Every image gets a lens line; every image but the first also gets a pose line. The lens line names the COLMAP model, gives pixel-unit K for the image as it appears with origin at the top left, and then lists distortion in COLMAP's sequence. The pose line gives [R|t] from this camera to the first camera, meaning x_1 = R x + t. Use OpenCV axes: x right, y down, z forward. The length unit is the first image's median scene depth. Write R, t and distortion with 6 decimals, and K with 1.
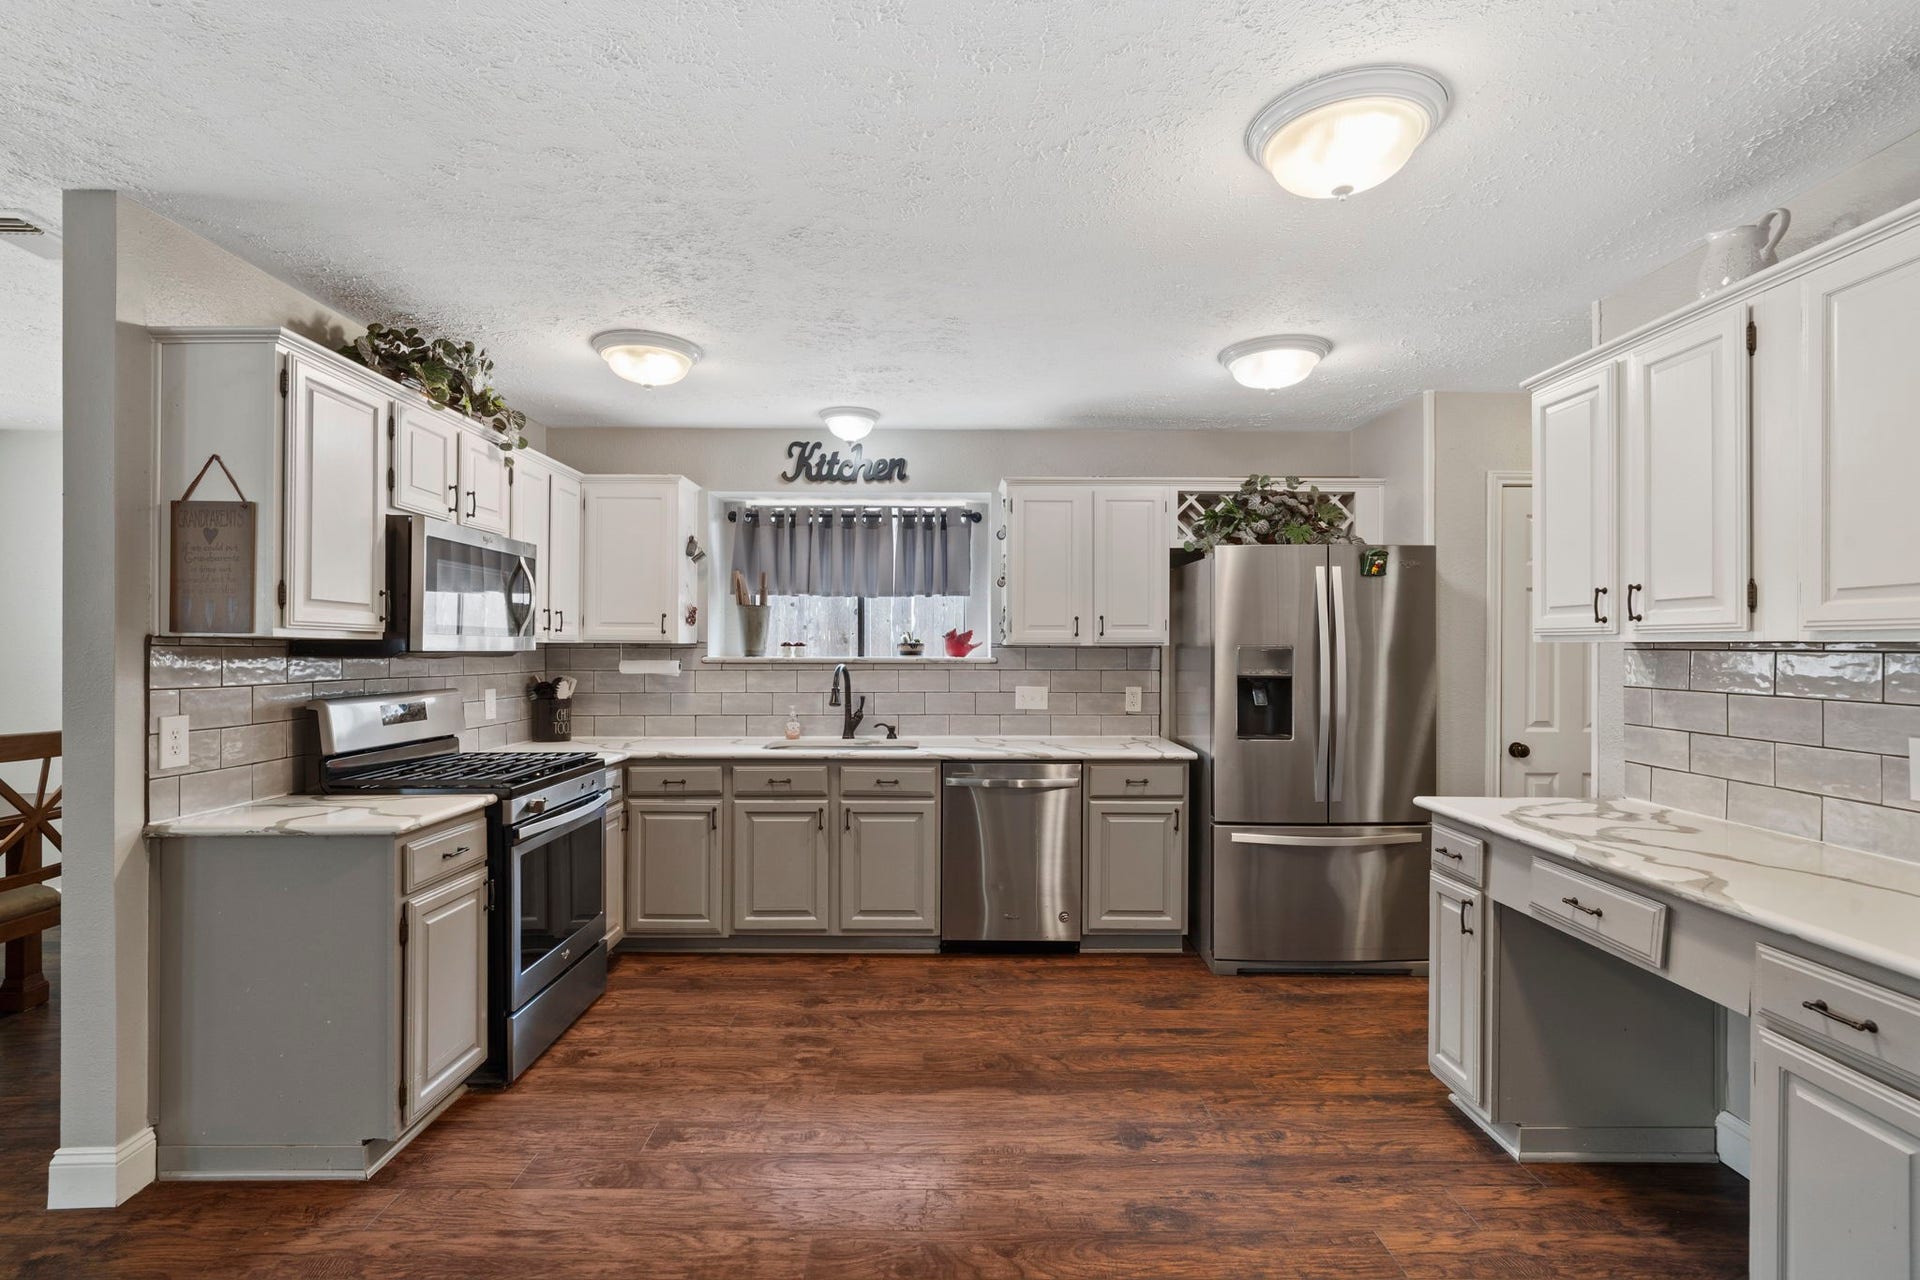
lens RADIAL K [[907.9, 0, 952.0], [0, 907.9, 643.3], [0, 0, 1]] dist [-0.005320, 0.000307]
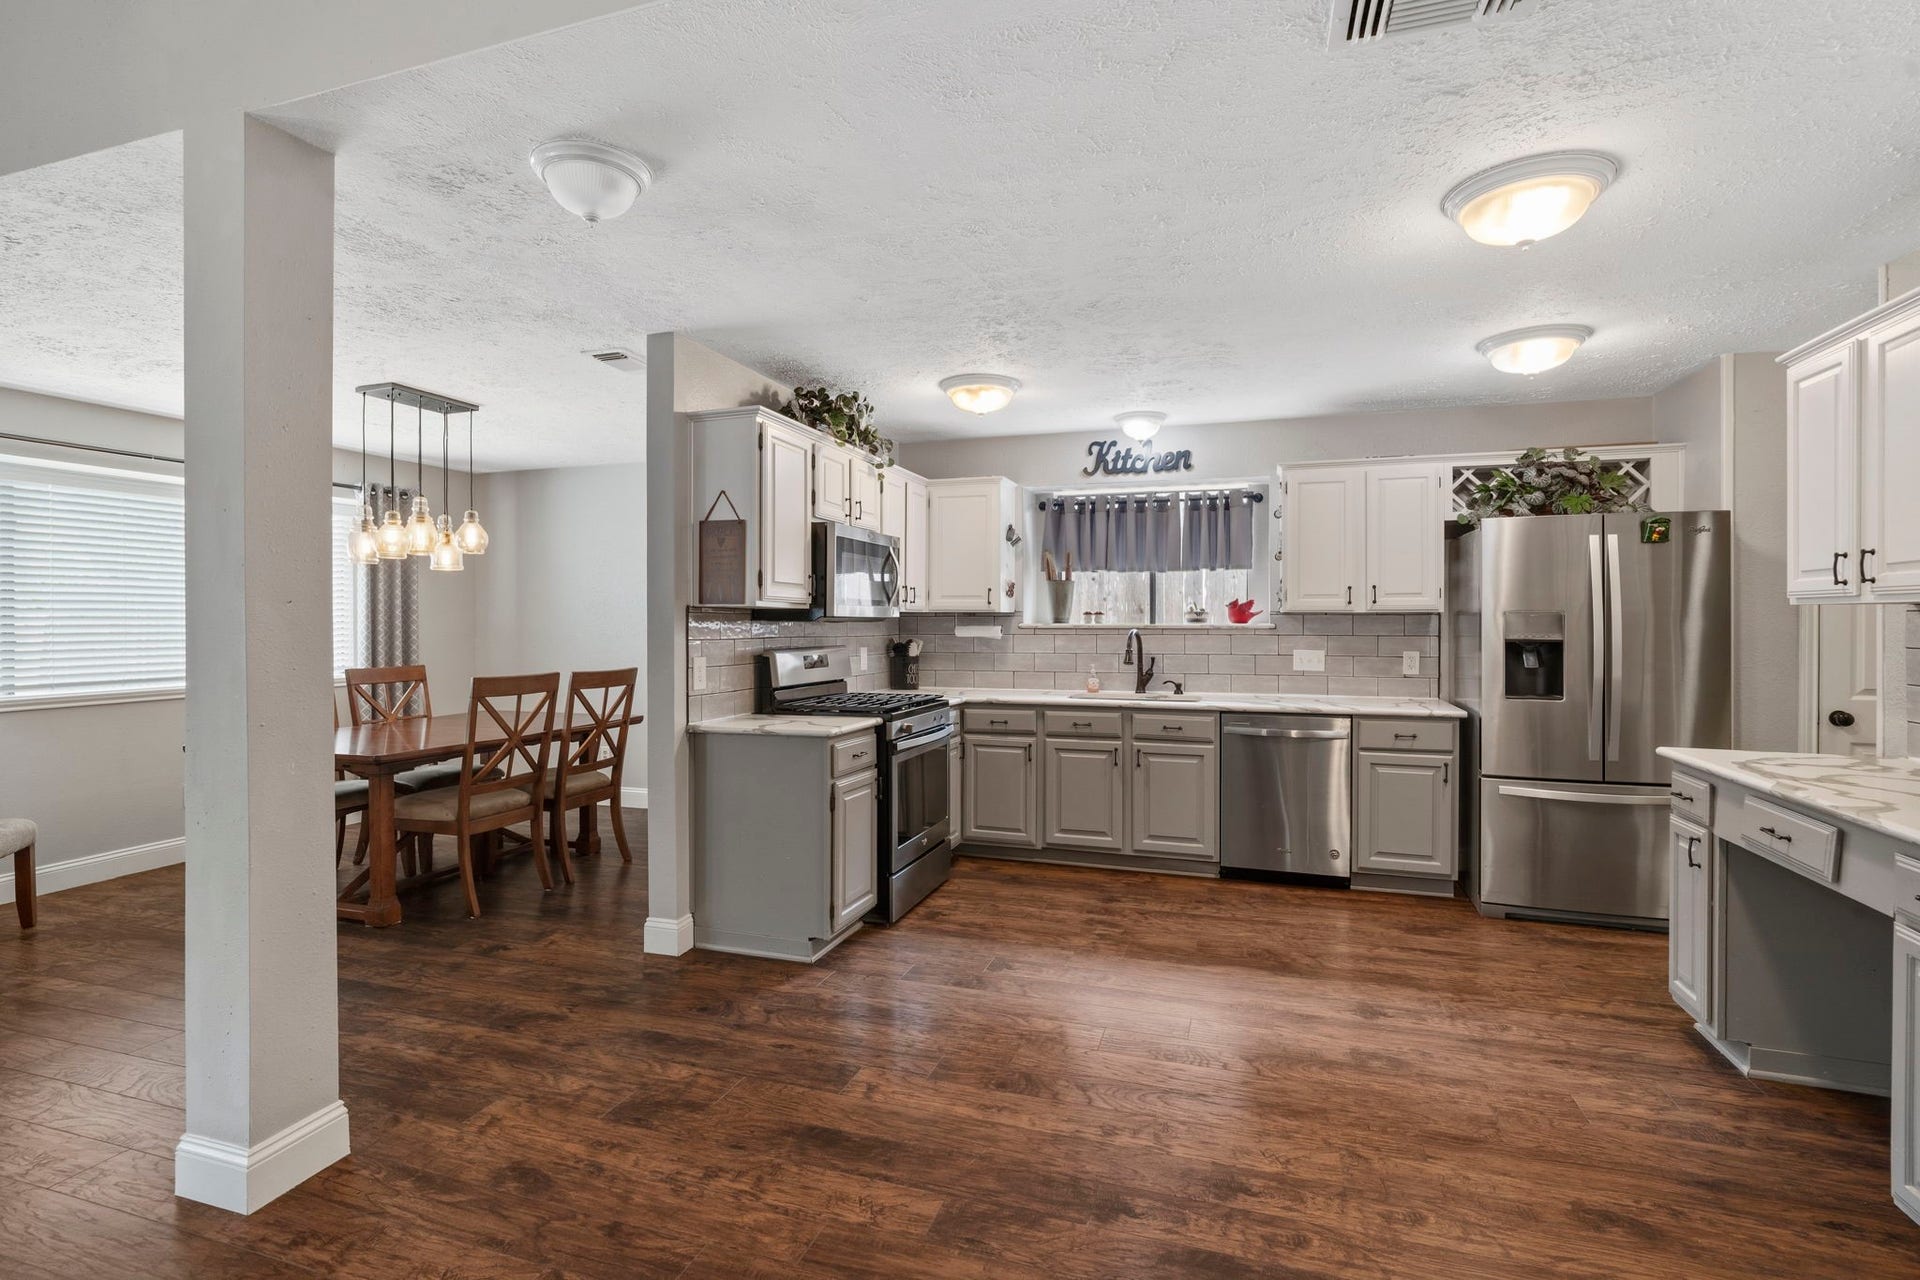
lens RADIAL K [[910.9, 0, 954.5], [0, 910.9, 619.8], [0, 0, 1]] dist [-0.005798, -0.000101]
pose [[0.946561, -0.001875, -0.322521, 0.043091], [0.002959, 0.999991, 0.002871, 0.007216], [0.322513, -0.003672, 0.946558, -0.214380]]
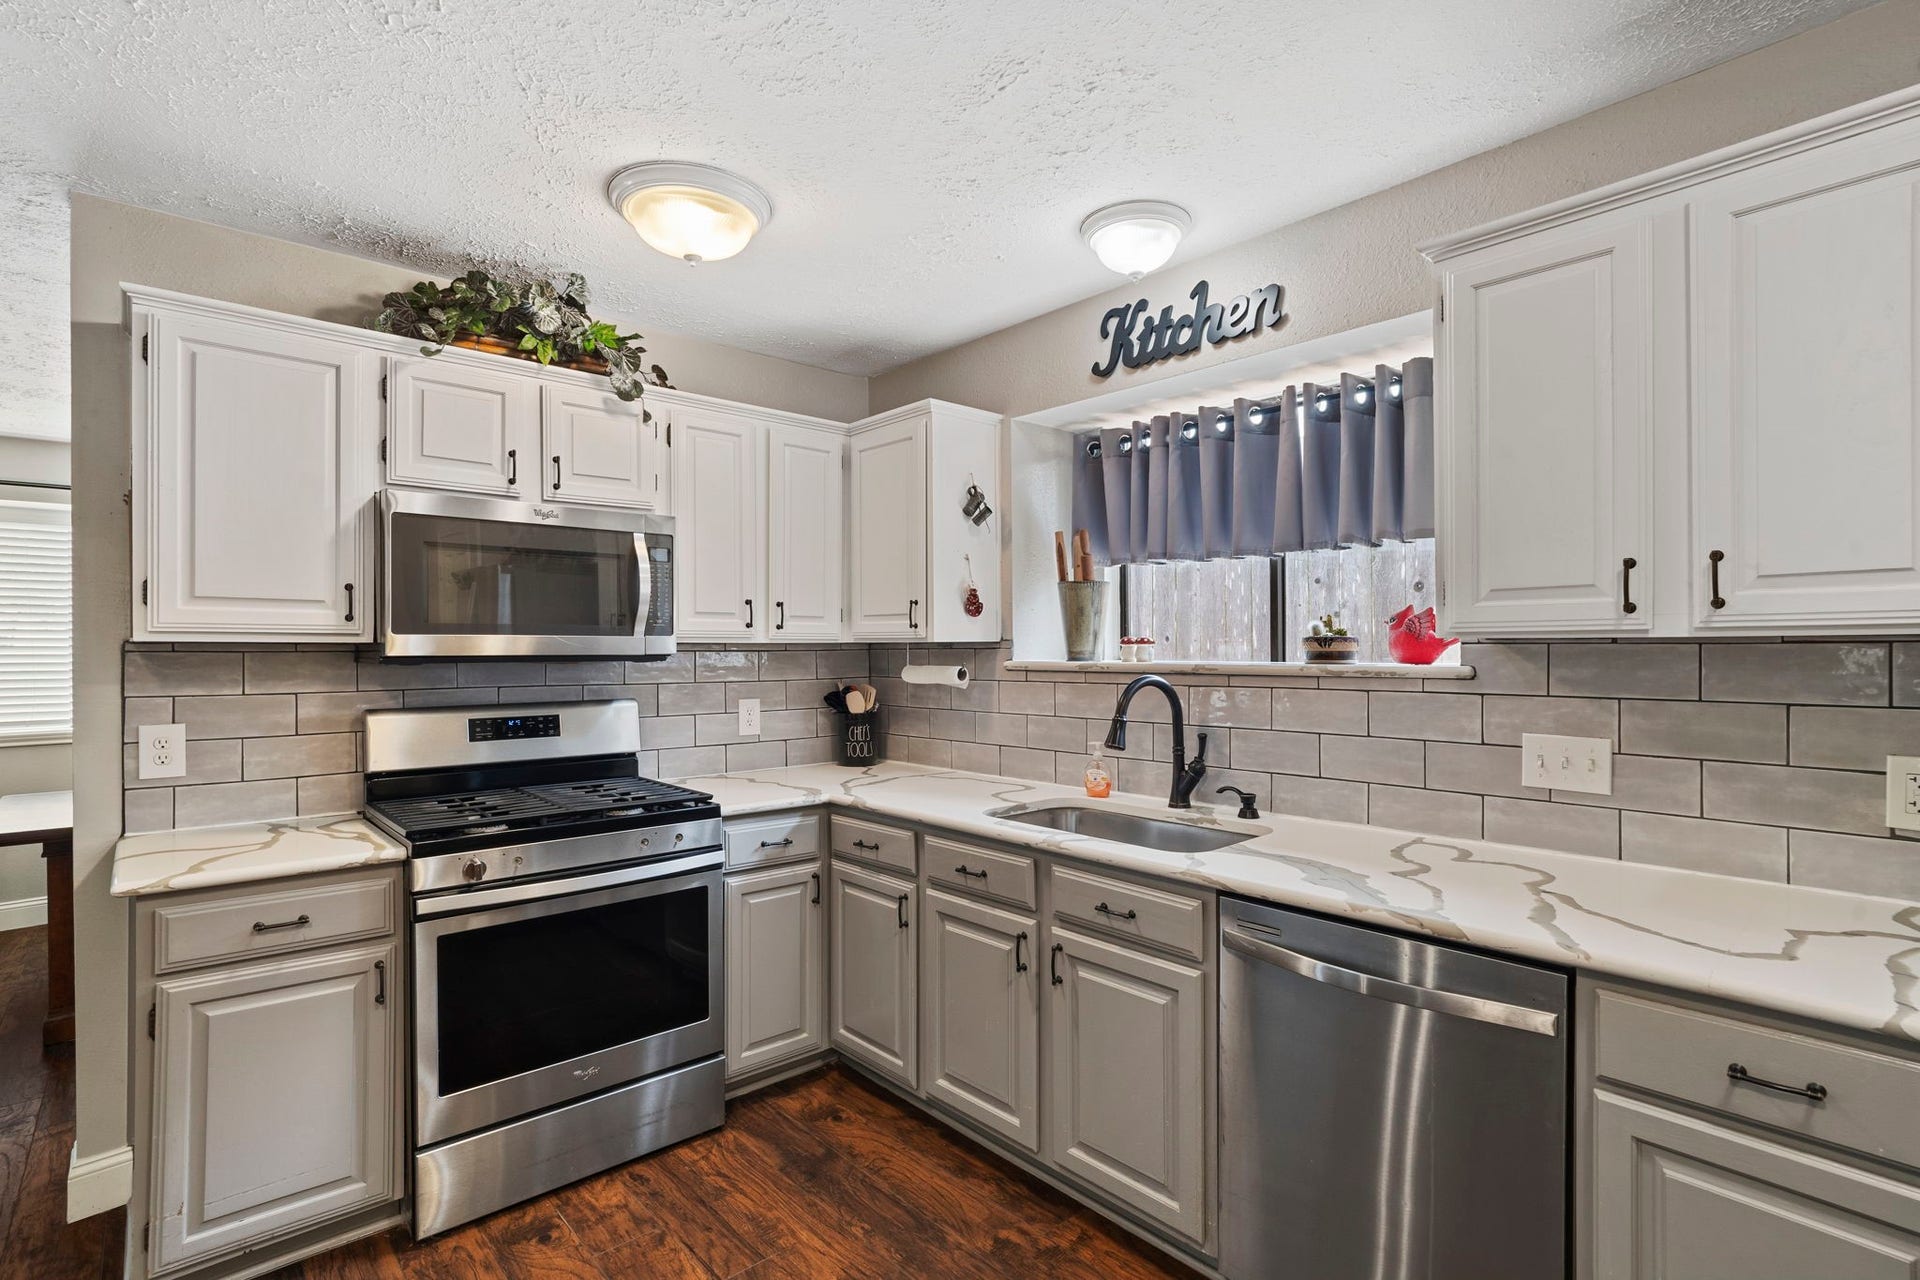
lens RADIAL K [[910.7, 0, 953.2], [0, 910.7, 650.5], [0, 0, 1]] dist [-0.008185, 0.000251]
pose [[0.658606, -0.002993, -0.752482, 0.252945], [0.011155, 0.999921, 0.005787, 0.002832], [0.752406, -0.012205, 0.658587, 0.599656]]
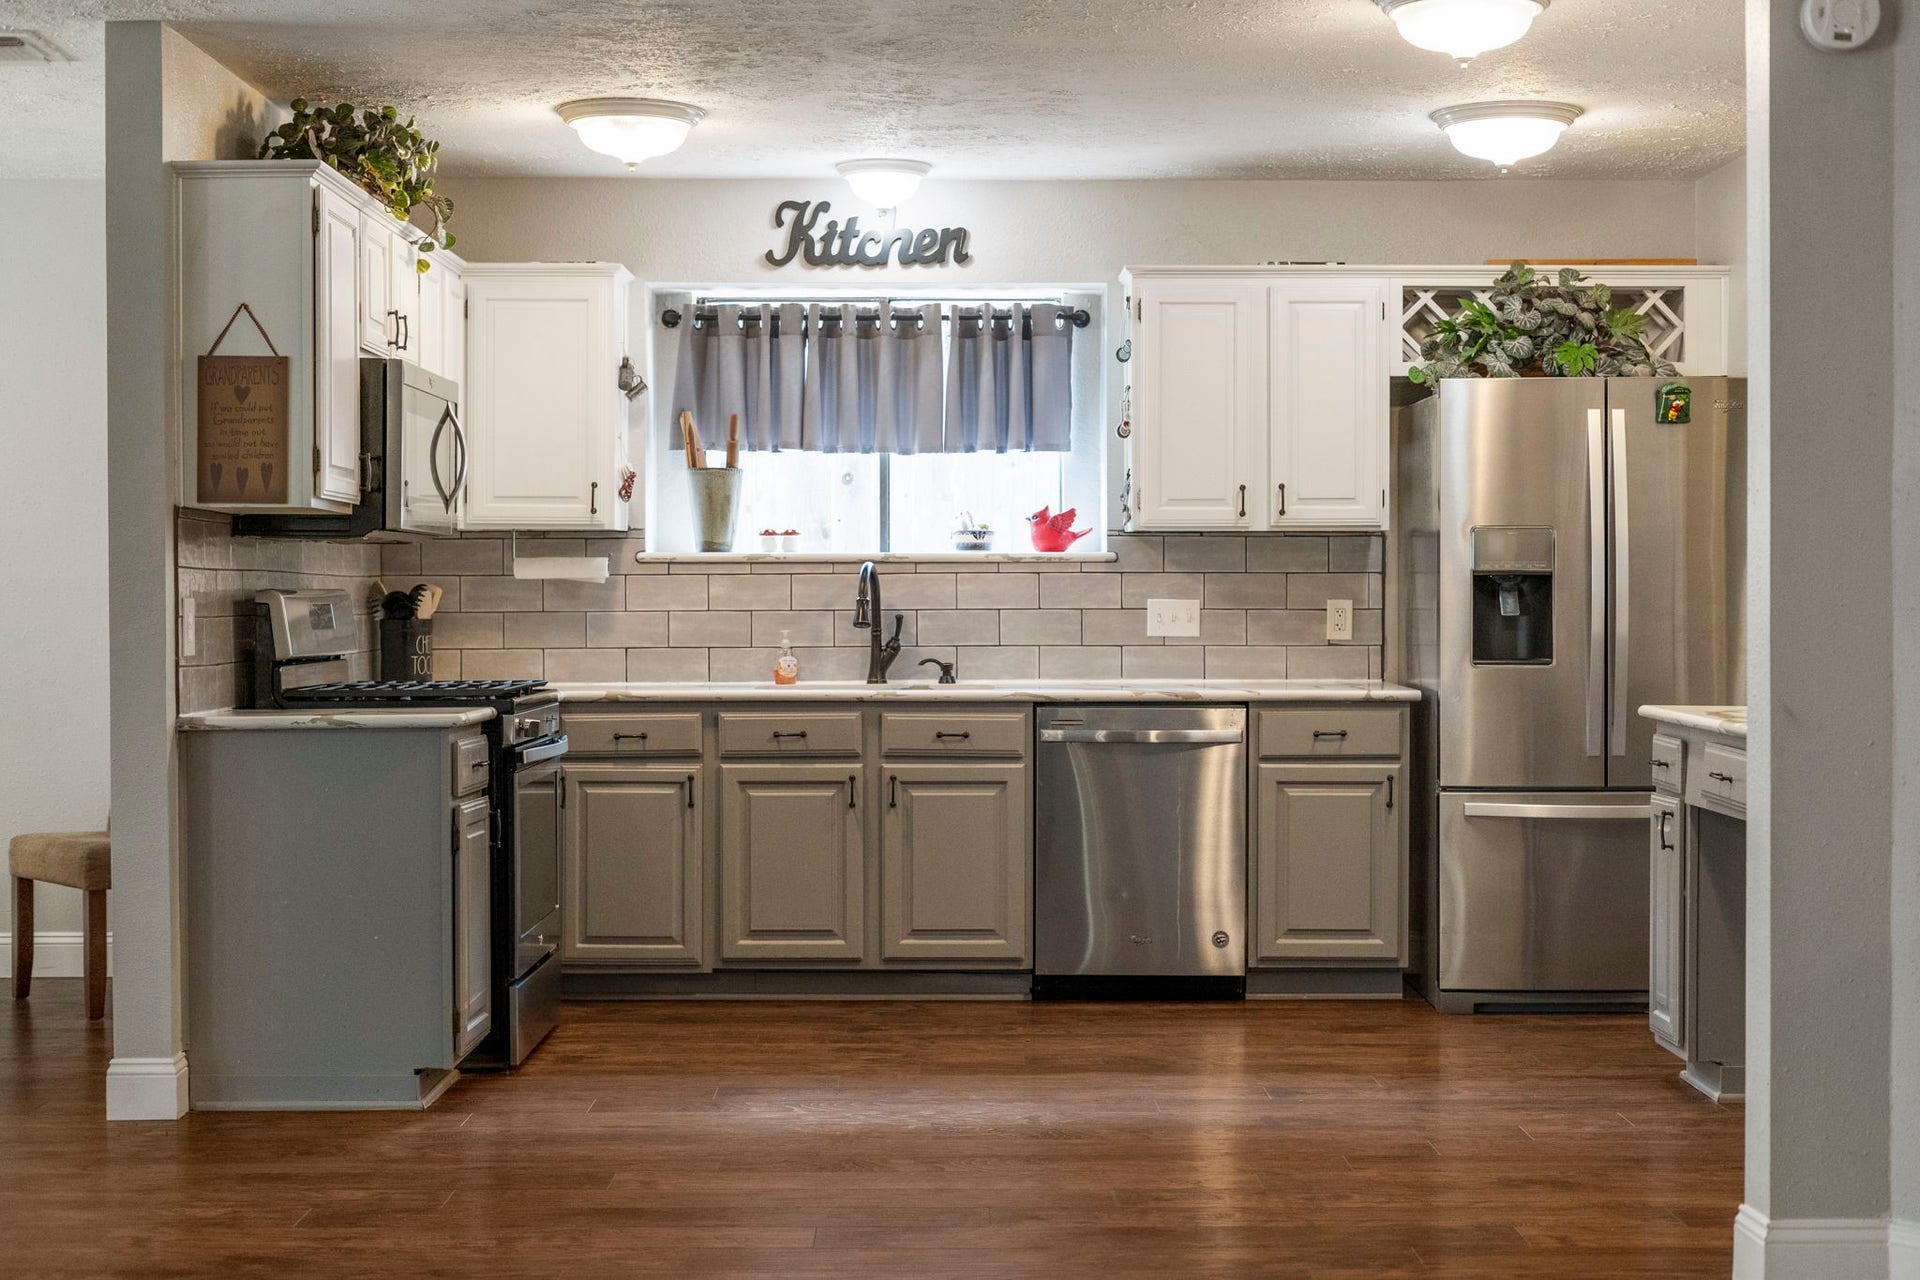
lens RADIAL K [[2785.5, 0, 956.8], [0, 2785.5, 617.4], [0, 0, 1]] dist [0.035410, 0.041553]
pose [[0.999990, -0.002478, -0.003735, -0.060335], [0.002534, 0.999884, 0.015002, 0.036221], [0.003698, -0.015012, 0.999880, -1.032629]]
